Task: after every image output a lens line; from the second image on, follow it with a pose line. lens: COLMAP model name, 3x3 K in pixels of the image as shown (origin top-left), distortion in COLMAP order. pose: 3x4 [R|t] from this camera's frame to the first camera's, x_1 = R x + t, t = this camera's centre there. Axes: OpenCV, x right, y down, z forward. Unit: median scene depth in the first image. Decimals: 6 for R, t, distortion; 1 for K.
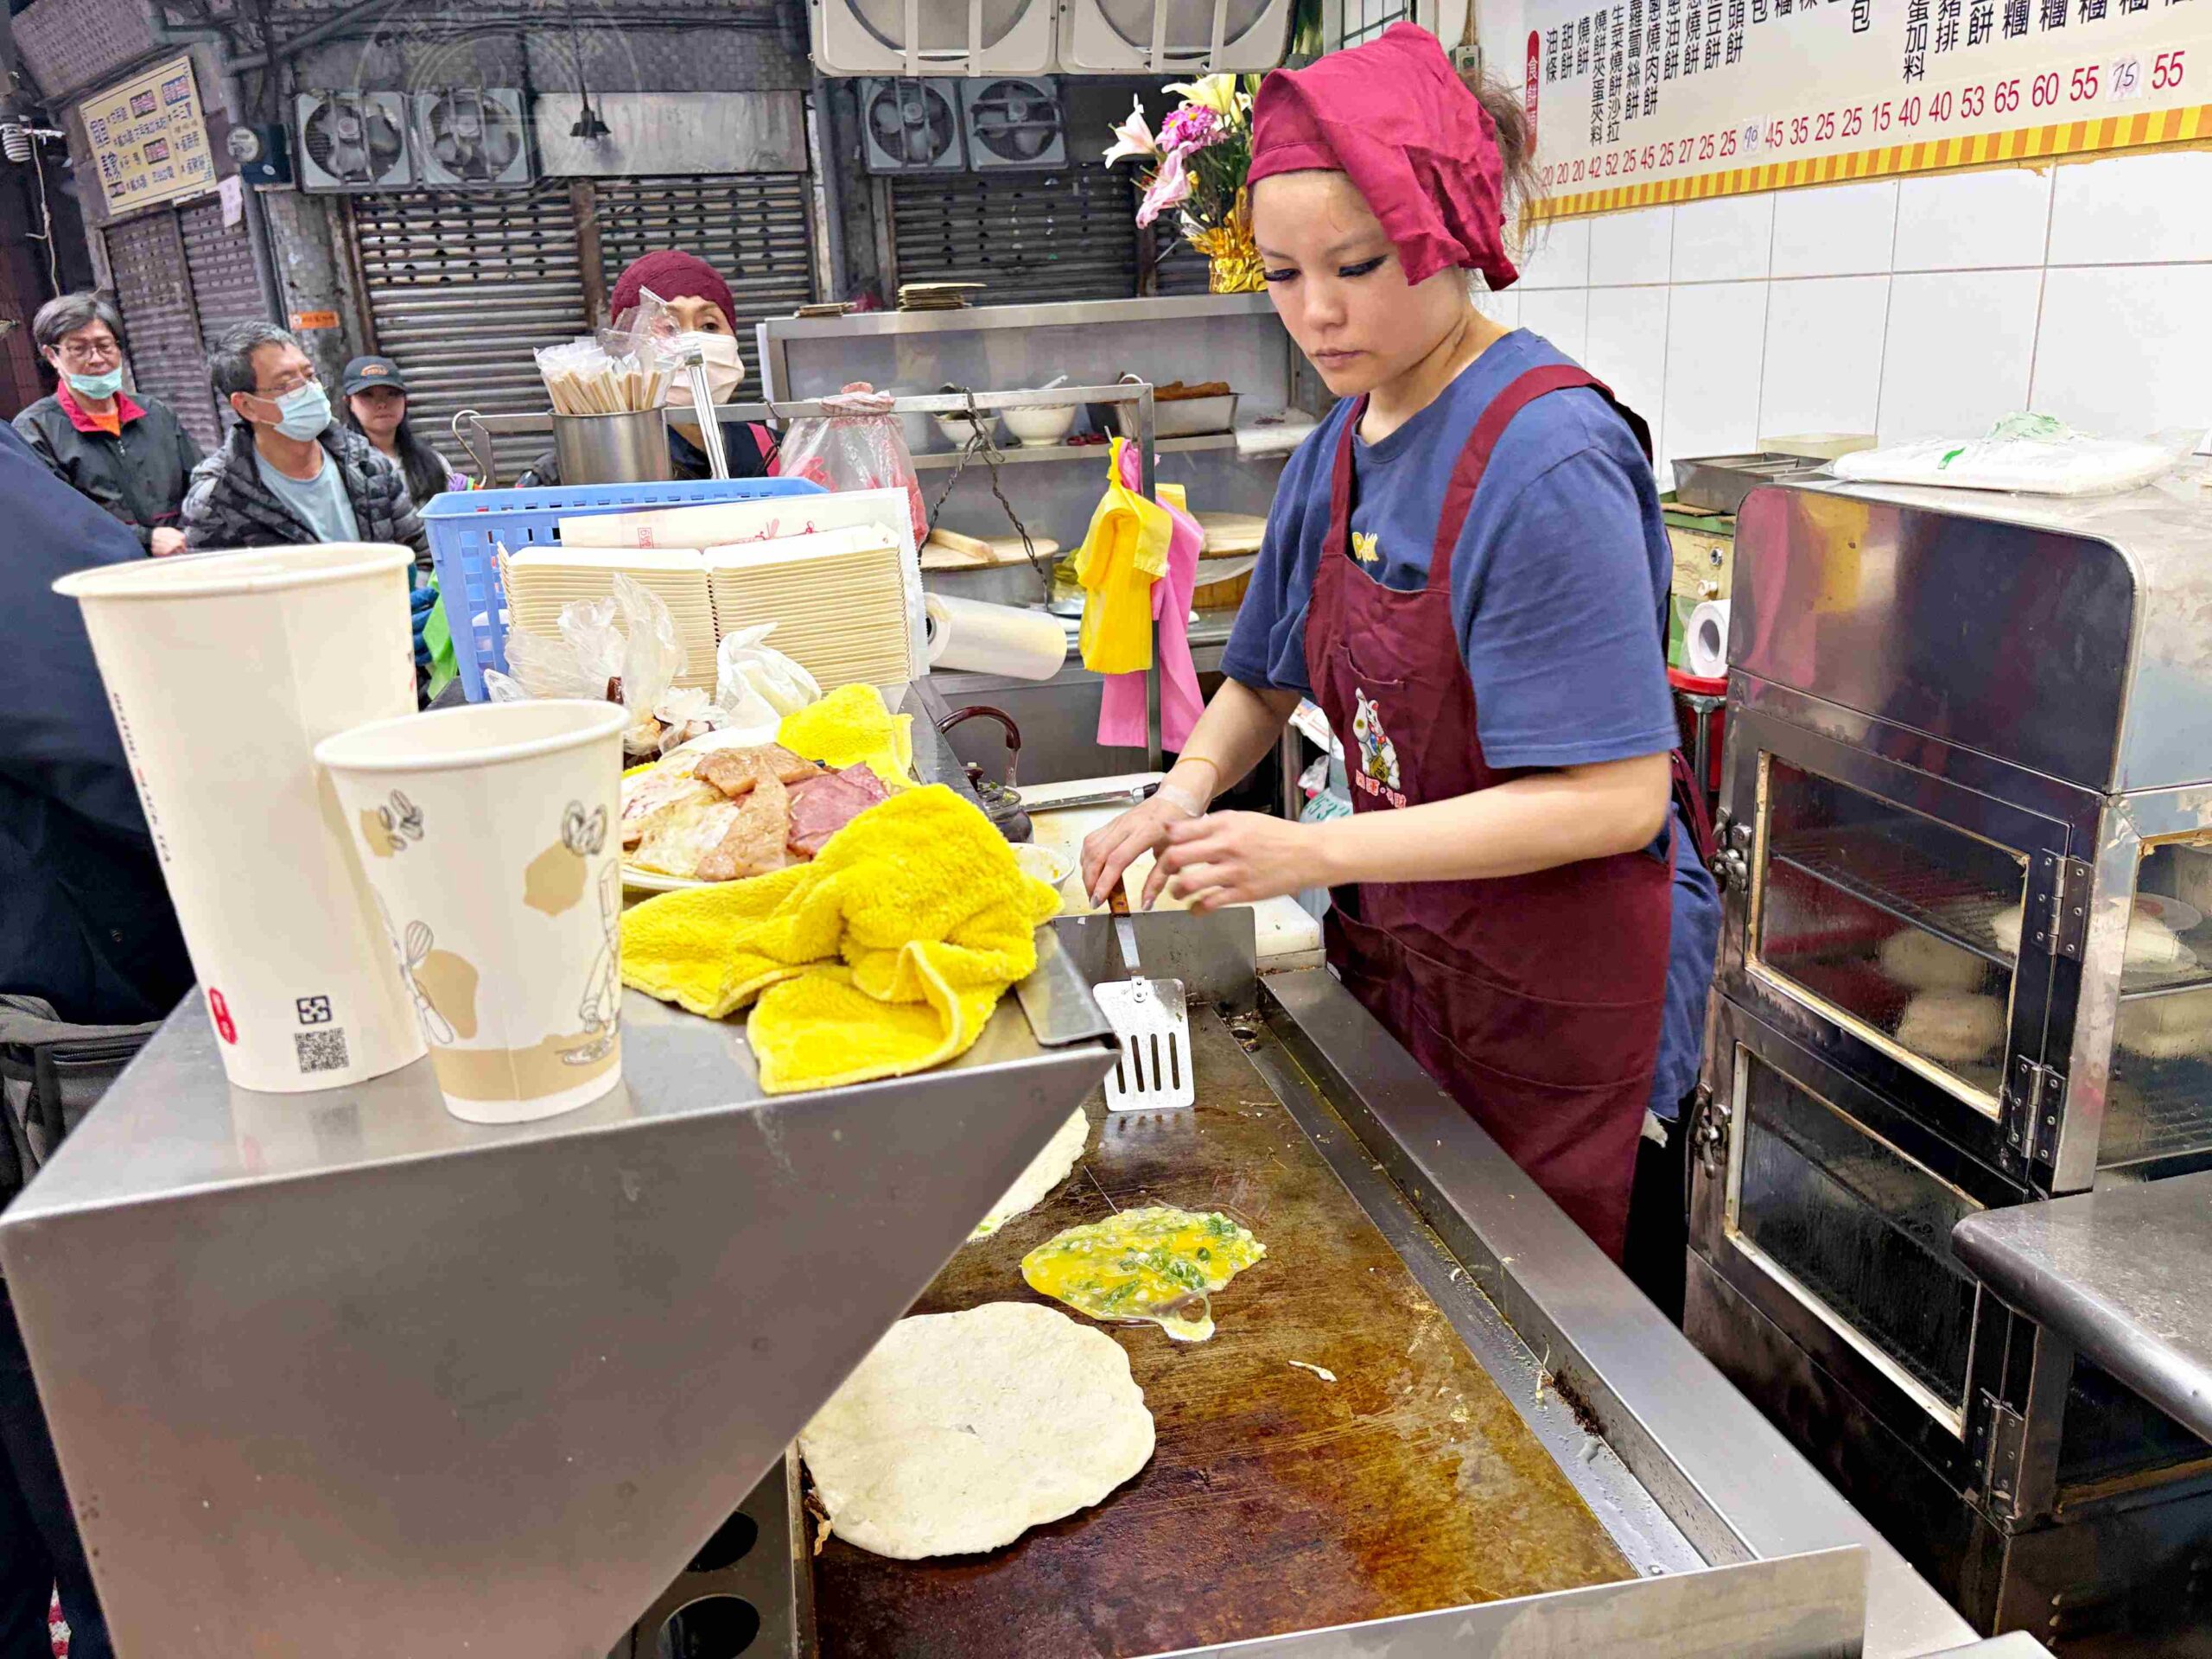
lens RADIAL K [[1674.9, 0, 1088.0], [0, 1674.9, 831.8], [0, 0, 1]] dist [0.050185, -0.060193]
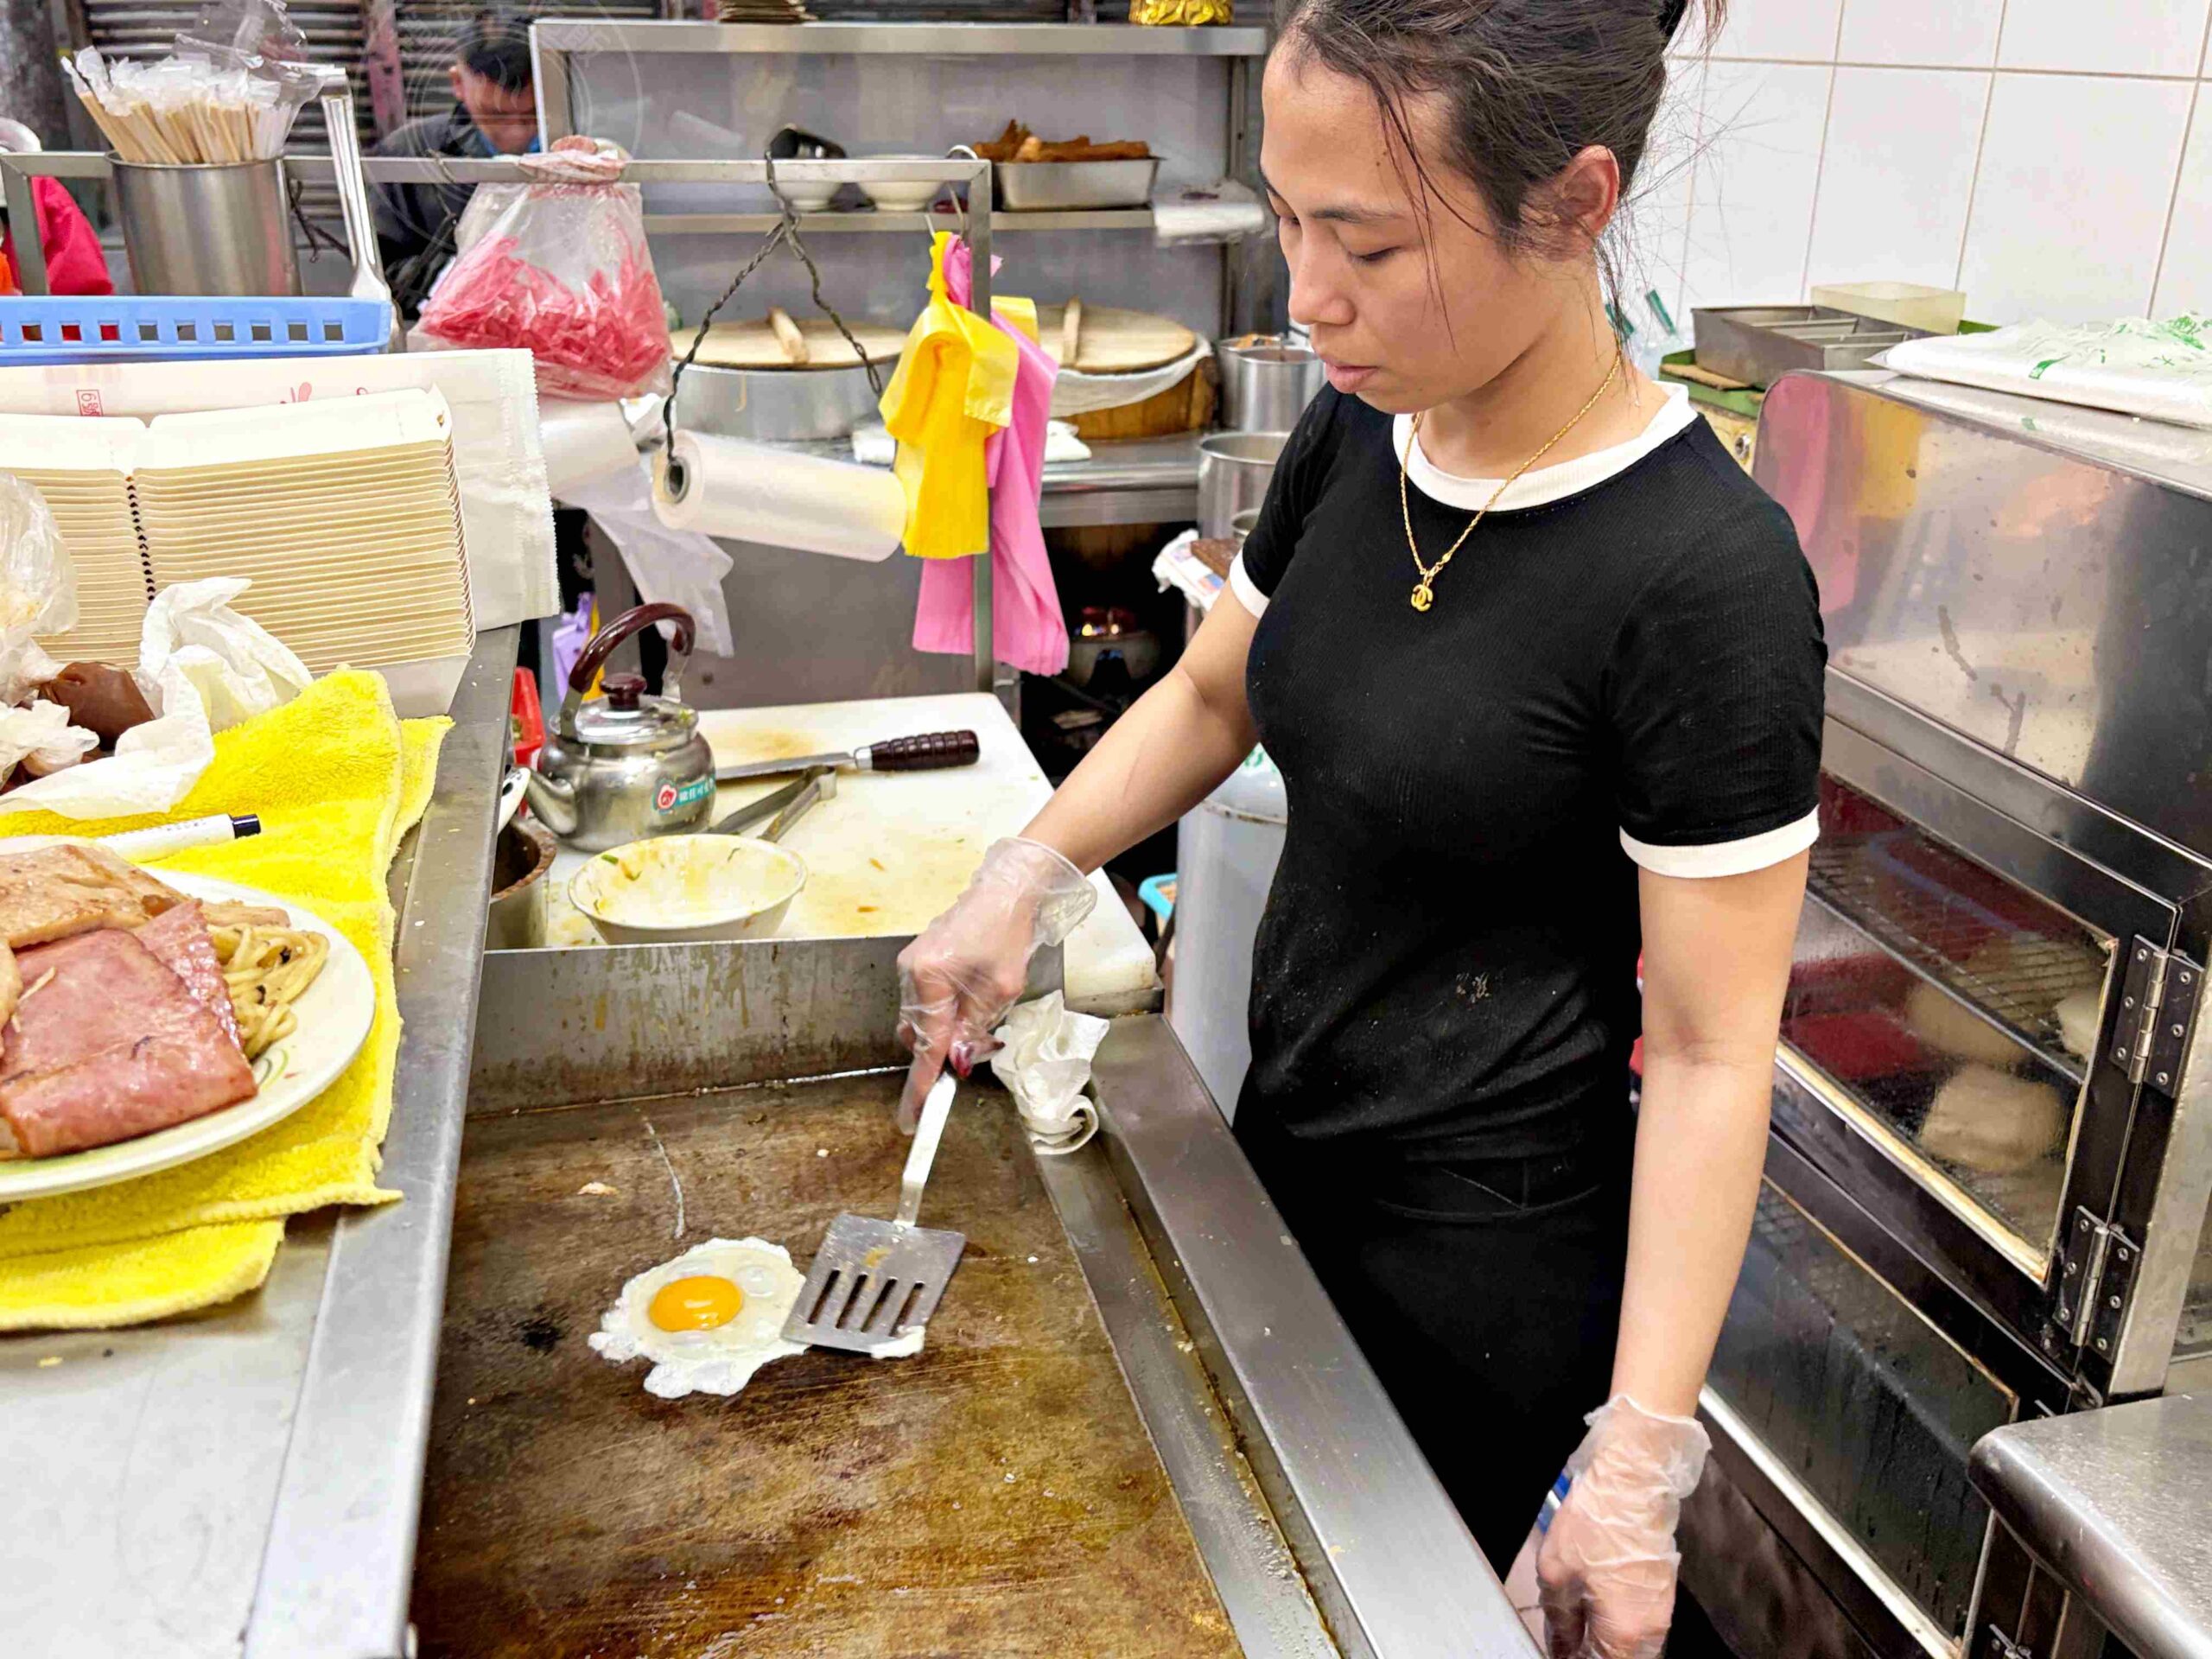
lens RADIAL K [[2005.7, 0, 1115.4], [0, 2005.7, 821.6], [0, 0, 1]] dist [0.015092, -0.003541]
pose [[0.997312, 0.046032, 0.057015, 0.078392], [-0.050248, 0.995928, 0.074852, -0.075626], [-0.053338, -0.077515, 0.995563, 0.169566]]
